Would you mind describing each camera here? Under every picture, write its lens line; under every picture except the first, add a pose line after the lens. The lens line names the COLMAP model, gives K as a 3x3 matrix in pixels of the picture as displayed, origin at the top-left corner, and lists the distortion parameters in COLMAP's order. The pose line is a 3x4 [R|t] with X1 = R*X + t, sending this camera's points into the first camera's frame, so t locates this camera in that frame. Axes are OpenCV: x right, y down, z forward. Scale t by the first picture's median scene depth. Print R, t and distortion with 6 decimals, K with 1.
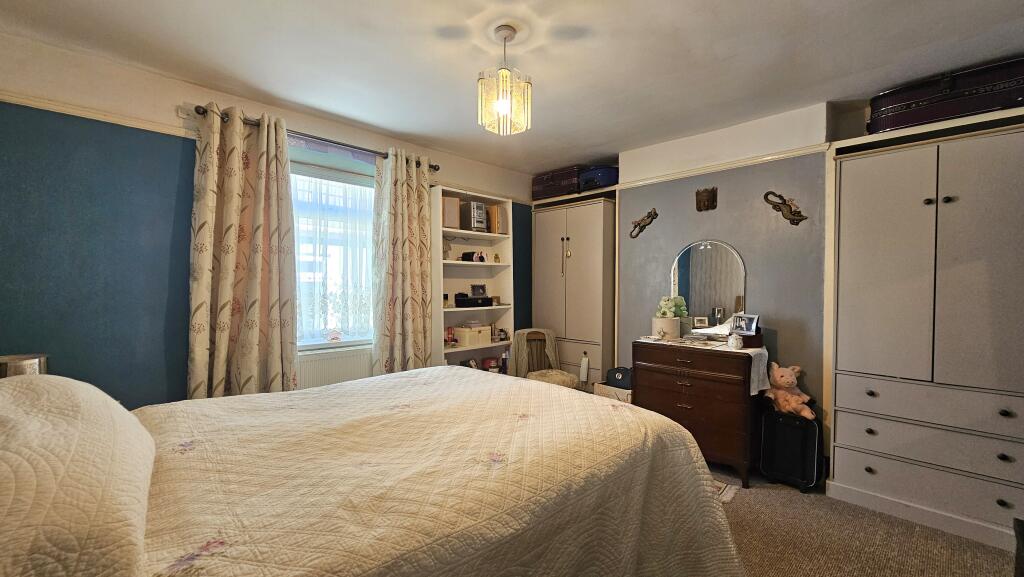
lens RADIAL K [[422.6, 0, 508.1], [0, 422.6, 289.8], [0, 0, 1]] dist [0.004423, 0.000689]
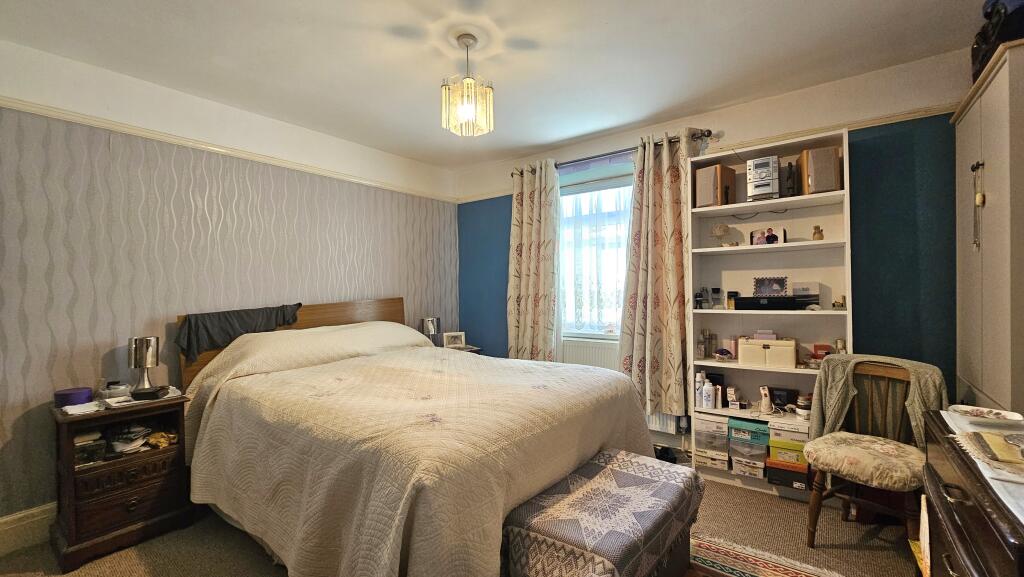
lens RADIAL K [[422.6, 0, 509.7], [0, 422.6, 289.9], [0, 0, 1]] dist [0.004423, 0.000689]
pose [[0.151574, -0.004507, -0.988436, 0.587884], [0.006560, 0.999972, -0.003554, 0.008426], [0.988424, -0.005945, 0.151599, 0.525941]]
